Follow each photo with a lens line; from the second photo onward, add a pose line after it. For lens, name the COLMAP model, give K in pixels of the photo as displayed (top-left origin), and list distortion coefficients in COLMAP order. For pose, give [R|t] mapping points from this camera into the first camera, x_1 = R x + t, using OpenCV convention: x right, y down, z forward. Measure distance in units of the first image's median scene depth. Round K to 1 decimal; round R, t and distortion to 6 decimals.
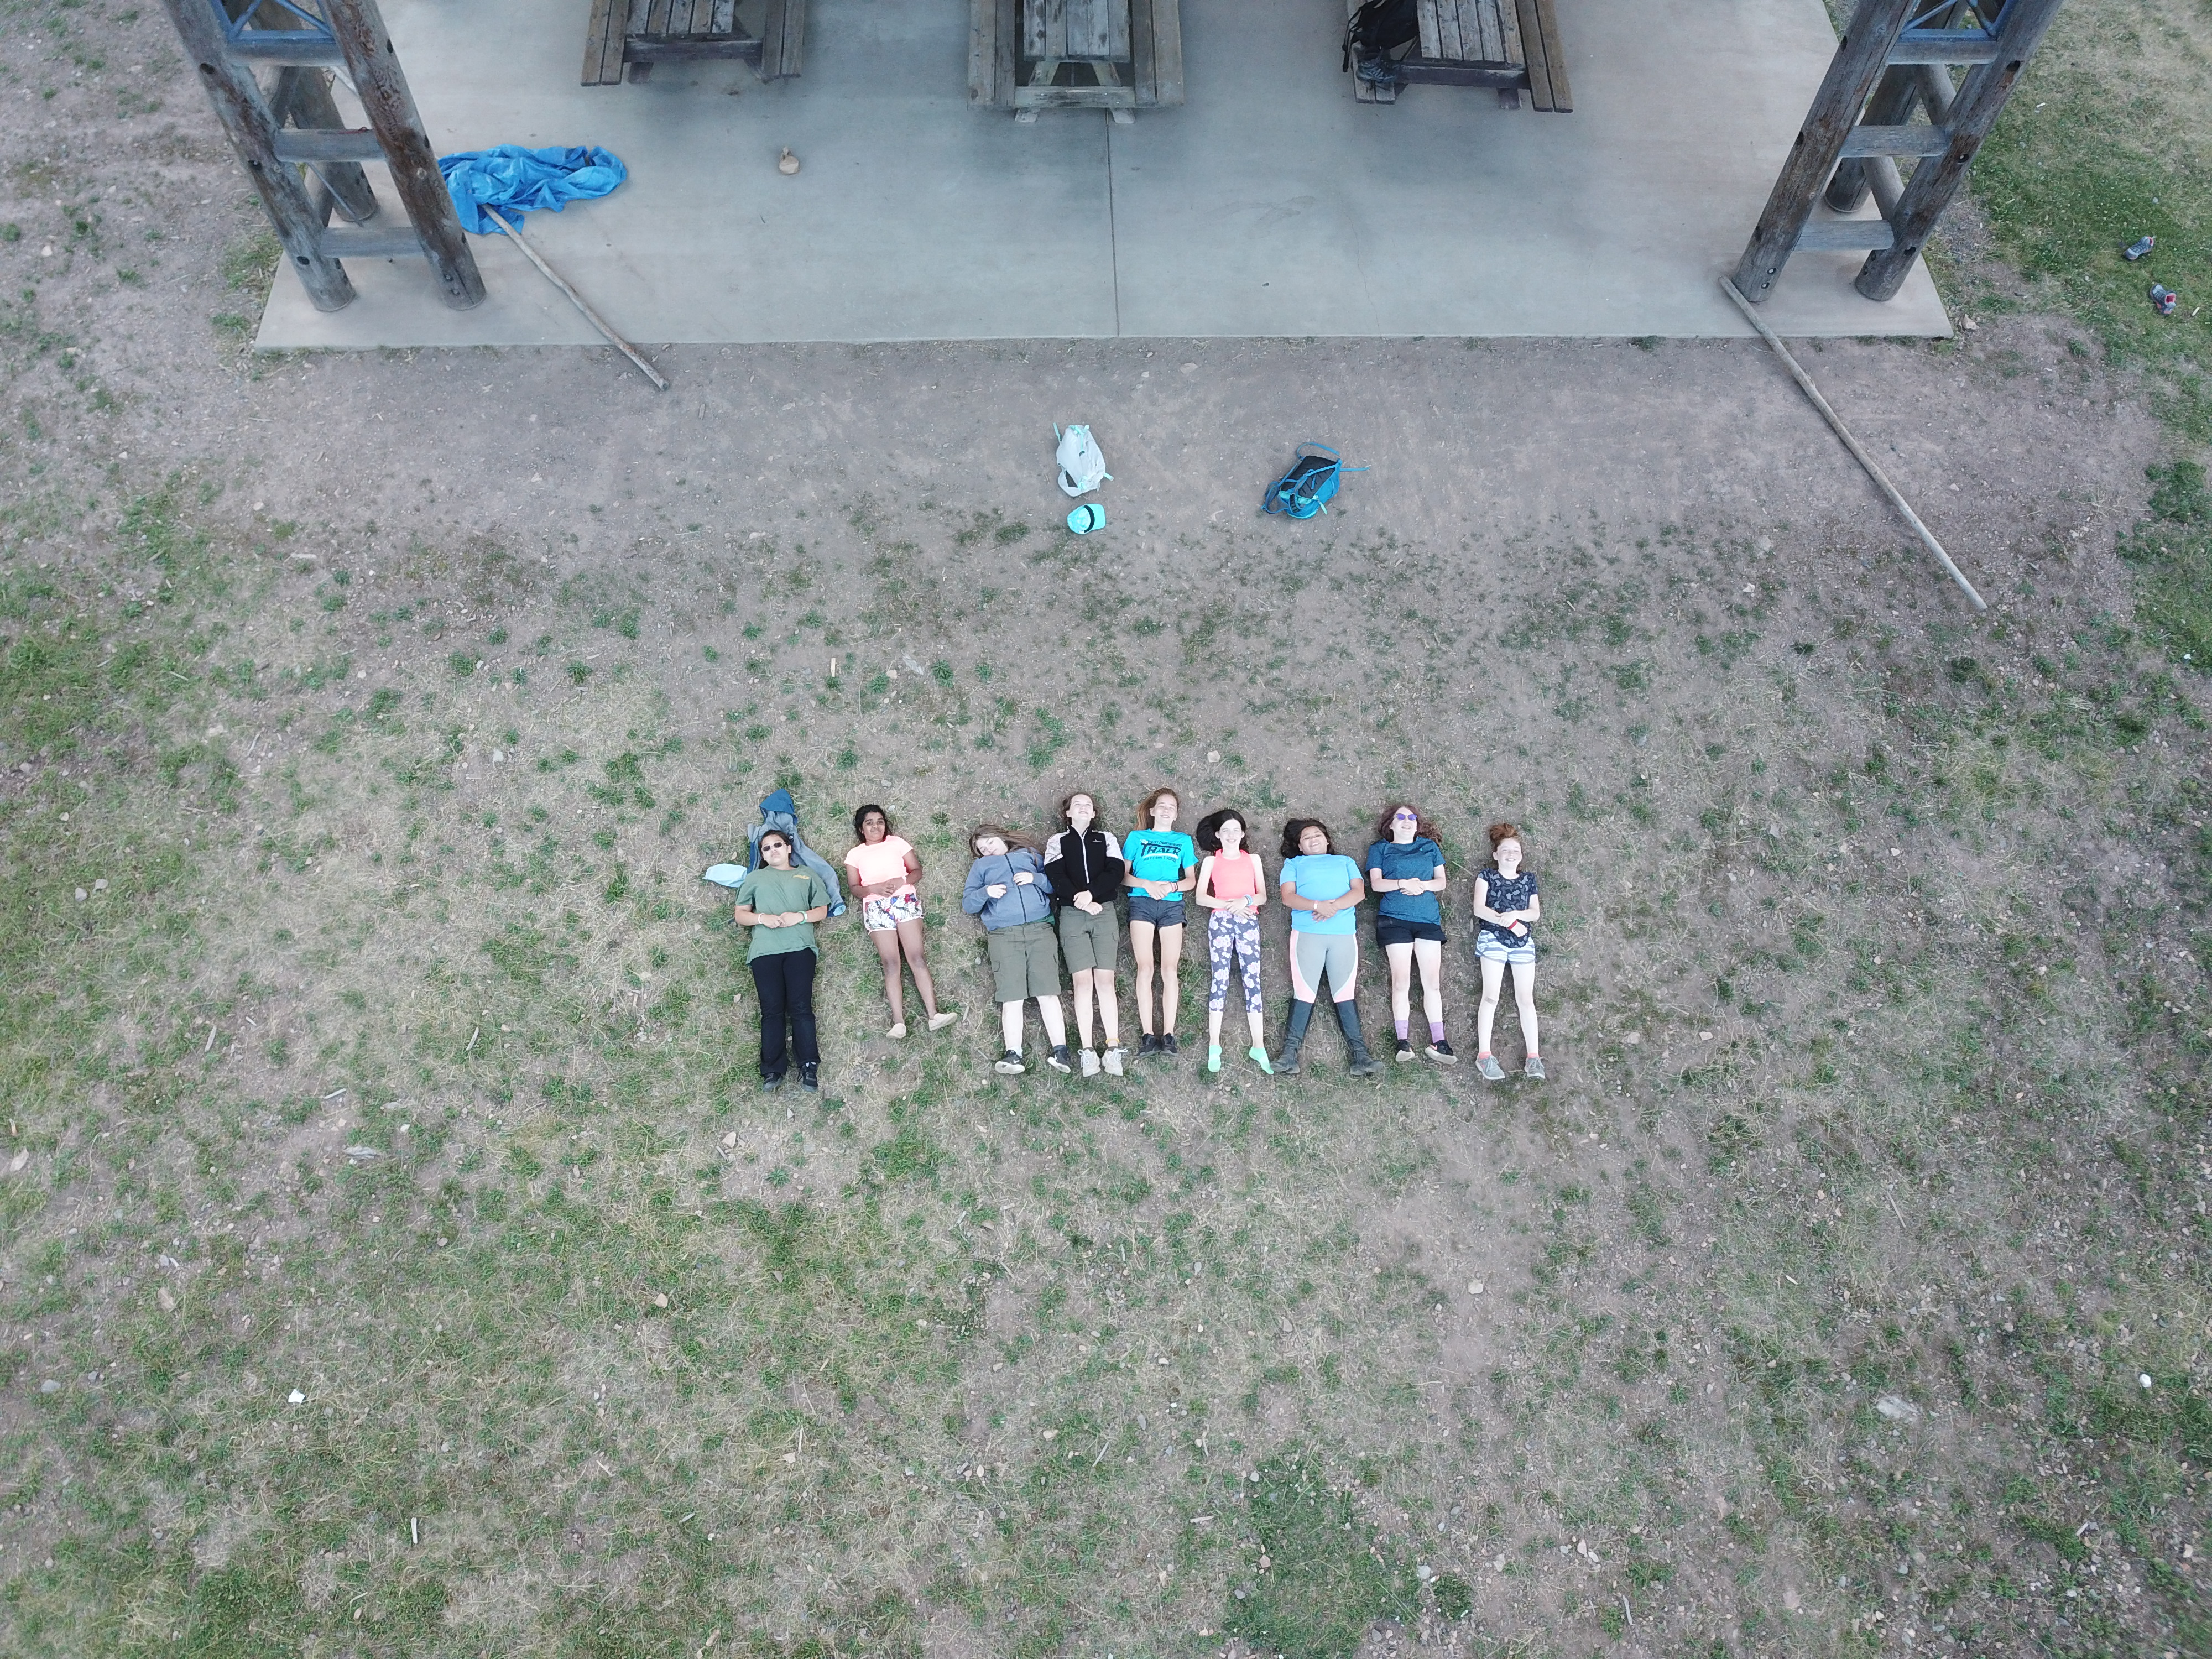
lens RADIAL K [[1661.2, 0, 1106.0], [0, 1661.2, 829.5], [0, 0, 1]] dist [0.026003, -0.053113]
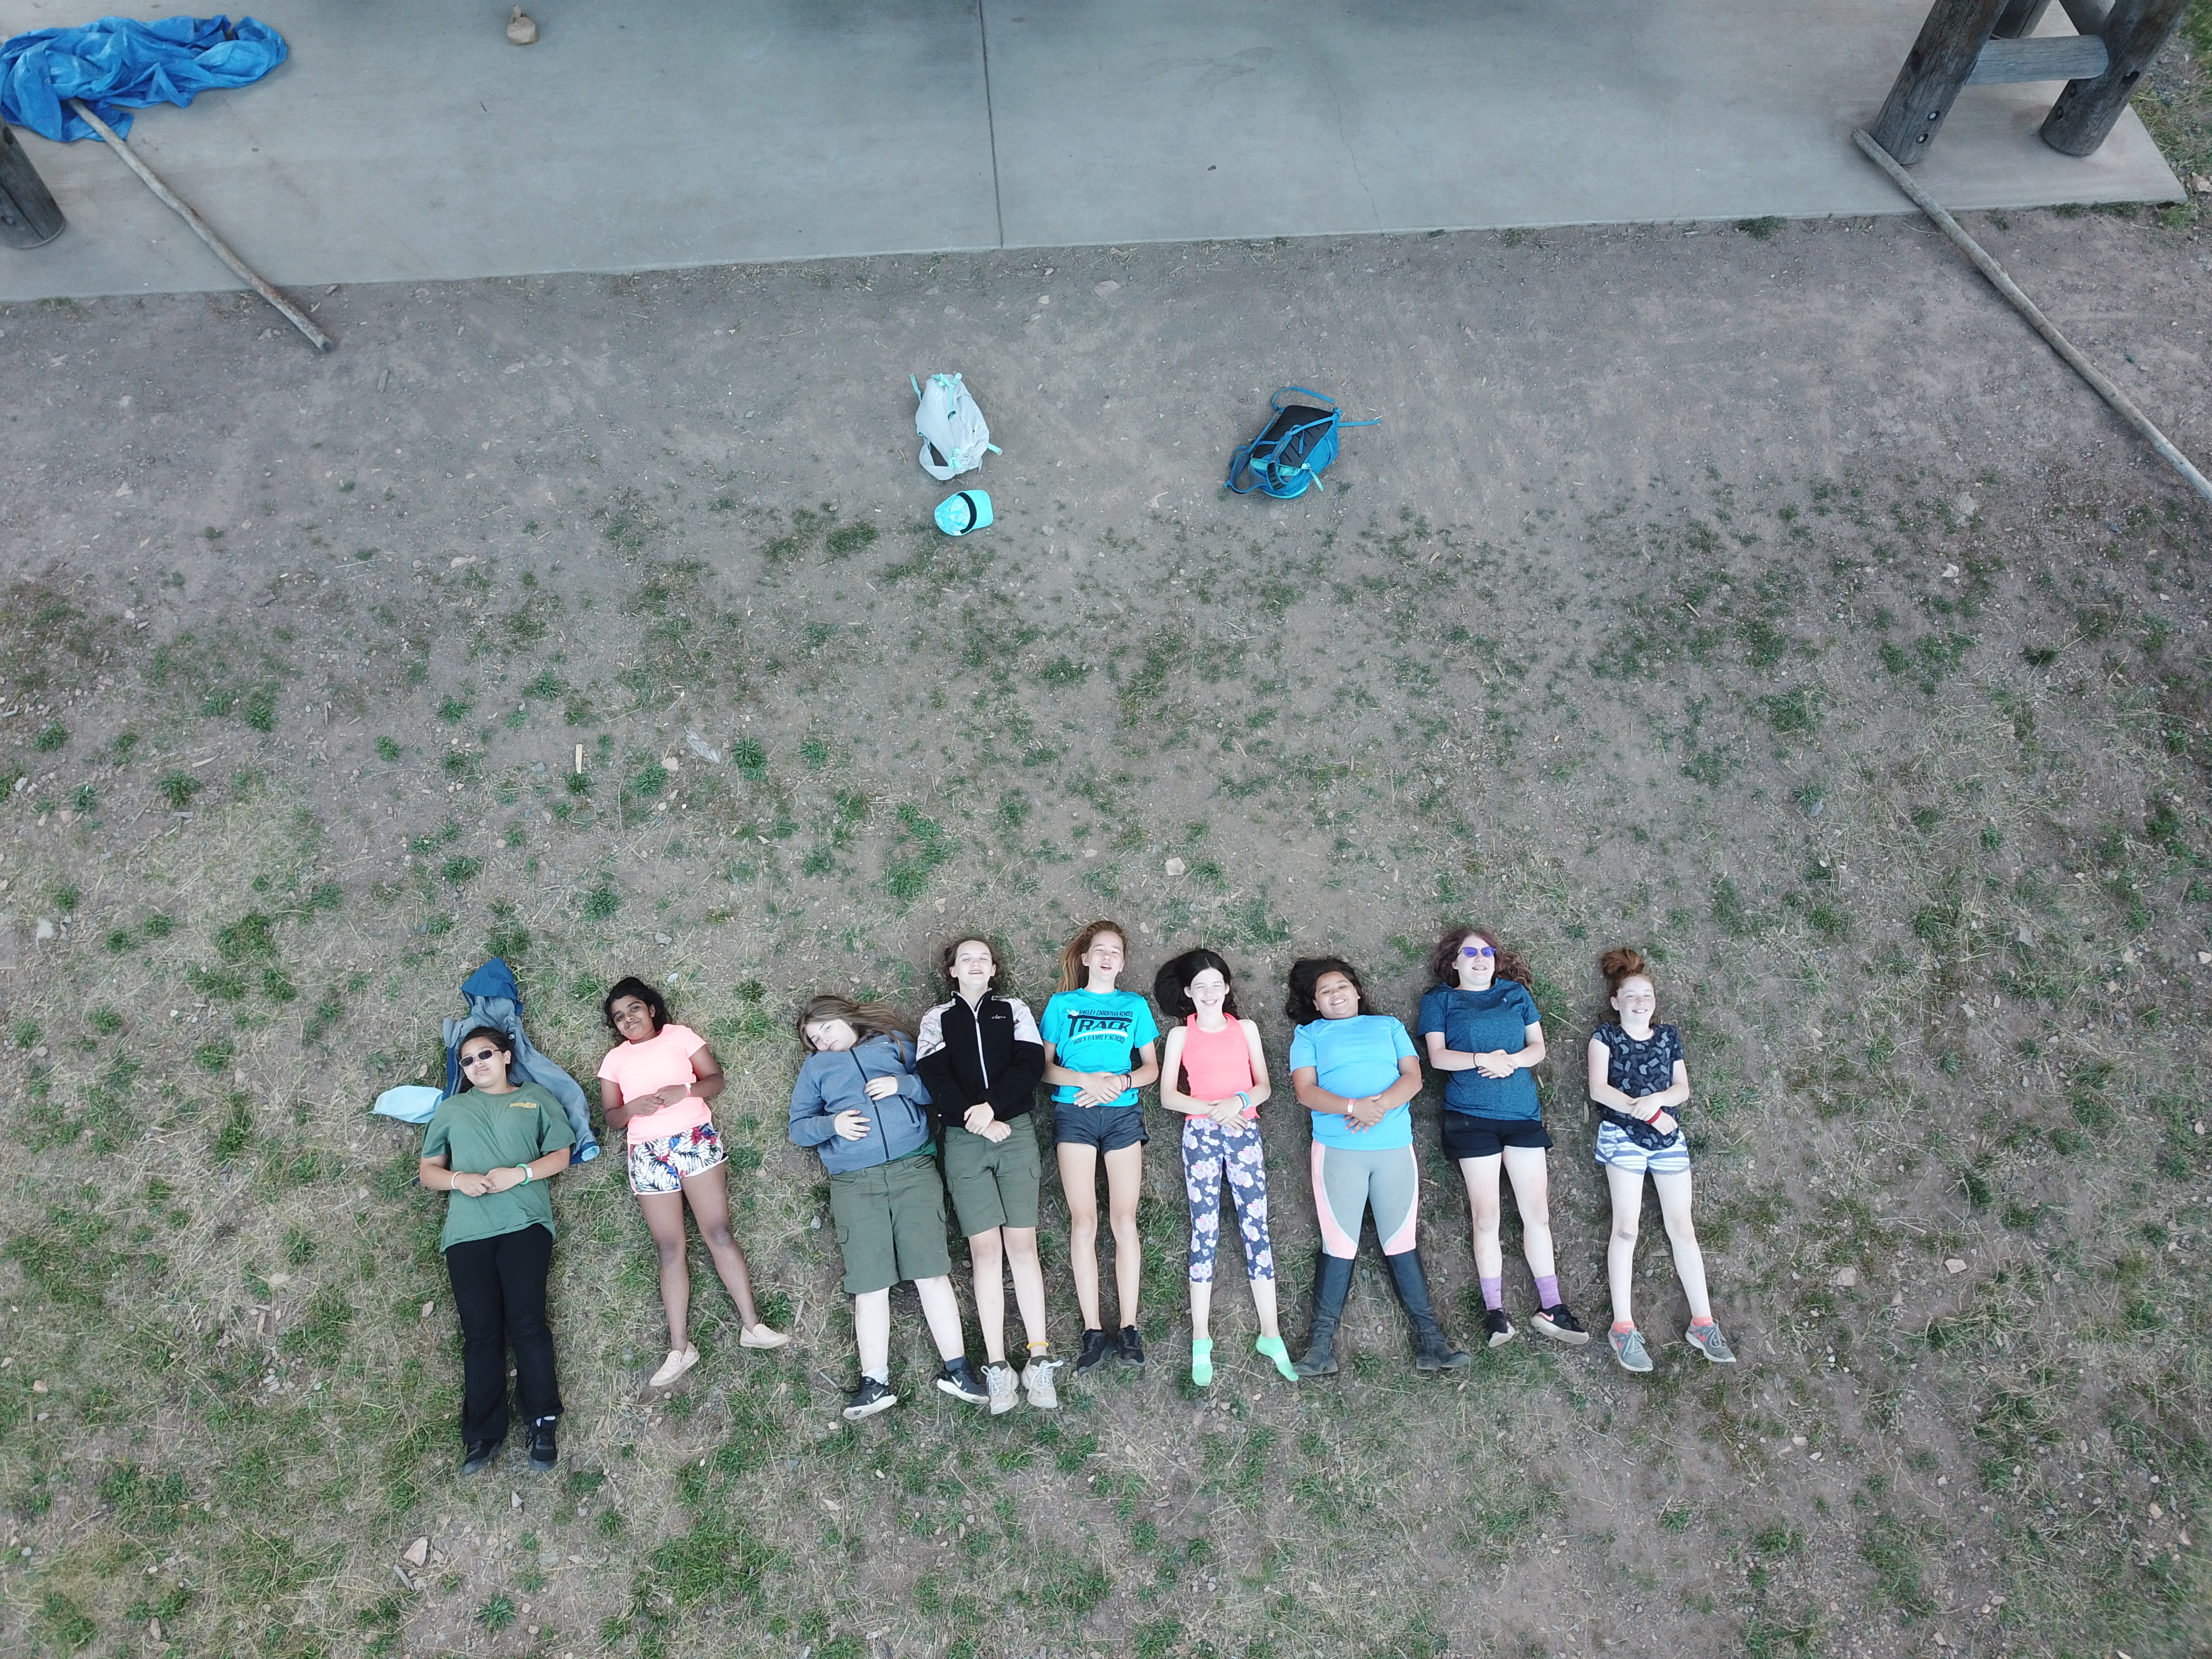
lens RADIAL K [[1682.8, 0, 1106.0], [0, 1682.8, 829.5], [0, 0, 1]] dist [0.003677, 0.000732]
pose [[0.998310, -0.051248, 0.027399, 0.021219], [0.051416, 0.998662, -0.005465, -0.057545], [-0.027082, 0.006865, 0.999610, 0.347575]]
